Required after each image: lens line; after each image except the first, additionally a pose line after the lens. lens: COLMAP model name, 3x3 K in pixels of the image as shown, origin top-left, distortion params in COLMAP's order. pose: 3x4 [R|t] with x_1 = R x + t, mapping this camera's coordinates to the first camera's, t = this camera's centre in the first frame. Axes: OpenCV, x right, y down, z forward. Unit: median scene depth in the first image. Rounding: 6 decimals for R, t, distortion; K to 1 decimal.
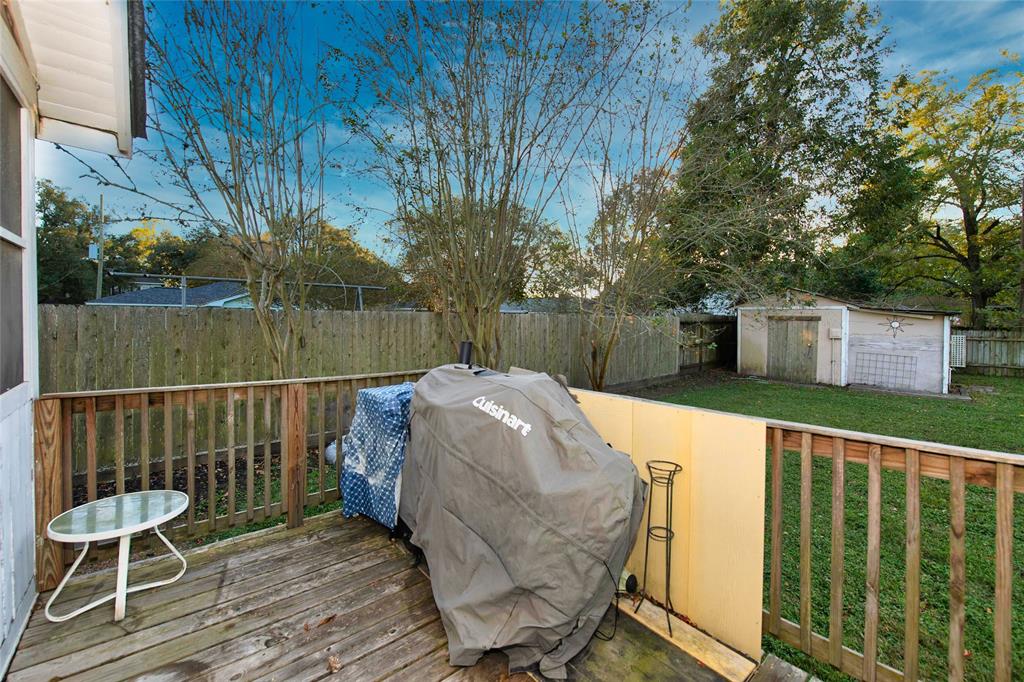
lens RADIAL K [[412.9, 0, 516.5], [0, 412.9, 331.5], [0, 0, 1]] dist [-0.002435, -0.001018]
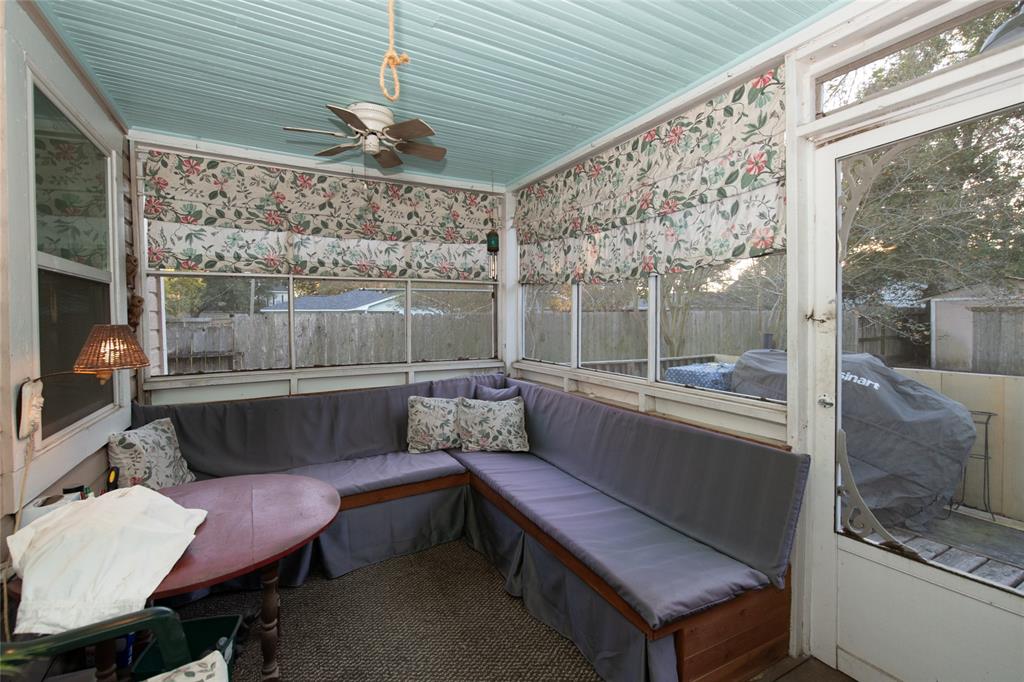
lens RADIAL K [[412.9, 0, 507.0], [0, 412.9, 333.0], [0, 0, 1]] dist [-0.002435, -0.001018]
pose [[0.967550, -0.010899, -0.252444, -0.228744], [0.013274, 0.999882, 0.007706, -0.000131], [0.252331, -0.010807, 0.967581, -0.216434]]
